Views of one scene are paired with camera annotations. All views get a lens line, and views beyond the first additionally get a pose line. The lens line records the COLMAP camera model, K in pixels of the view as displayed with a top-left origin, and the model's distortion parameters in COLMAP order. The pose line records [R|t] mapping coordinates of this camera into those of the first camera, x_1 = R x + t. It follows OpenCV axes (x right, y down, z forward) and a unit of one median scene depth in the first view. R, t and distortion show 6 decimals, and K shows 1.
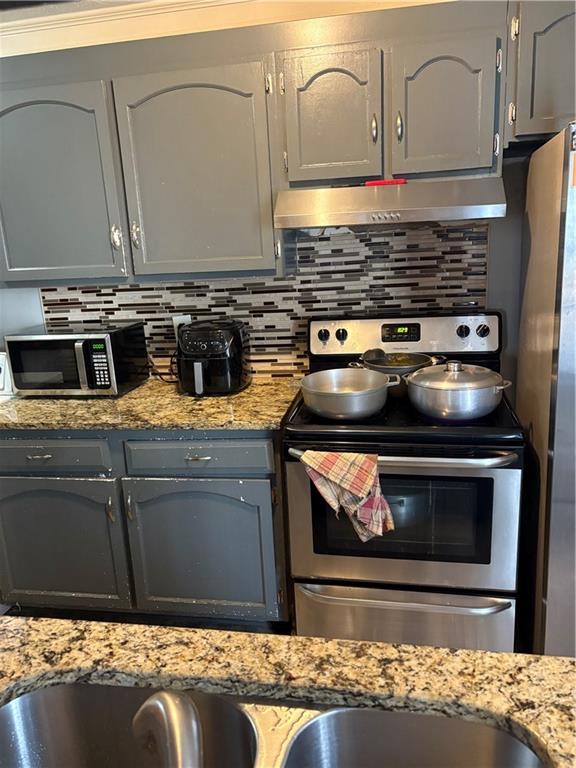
lens RADIAL K [[582.4, 0, 277.4], [0, 582.4, 379.1], [0, 0, 1]] dist [0.057943, -0.069530]
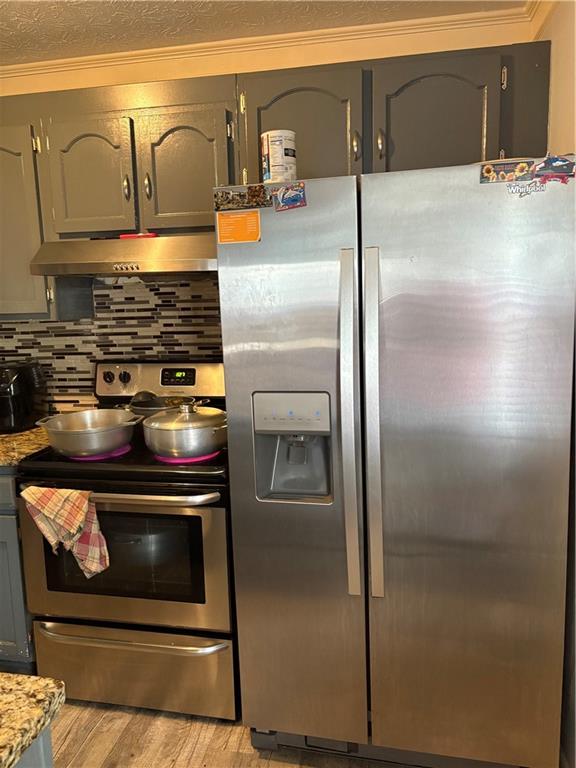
lens RADIAL K [[582.4, 0, 270.1], [0, 582.4, 376.0], [0, 0, 1]] dist [0.057943, -0.069530]
pose [[0.999651, 0.026389, -0.001530, 0.364397], [-0.026417, 0.995296, -0.093209, 0.011433], [-0.000937, 0.093216, 0.995645, -0.038601]]
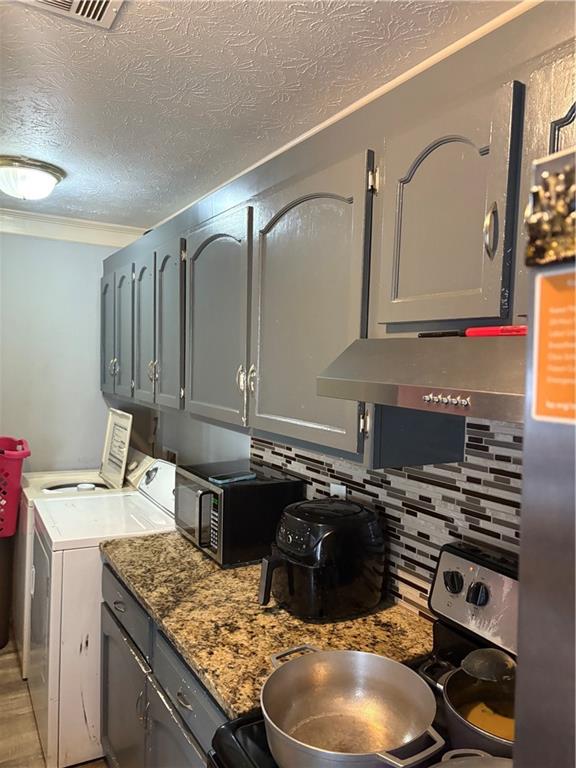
lens RADIAL K [[582.4, 0, 287.8], [0, 582.4, 388.6], [0, 0, 1]] dist [0.057943, -0.069530]
pose [[0.665894, 0.110777, -0.737776, 0.363771], [-0.234502, 0.969871, -0.066027, -0.178951], [0.708233, 0.216977, 0.671809, 0.460935]]
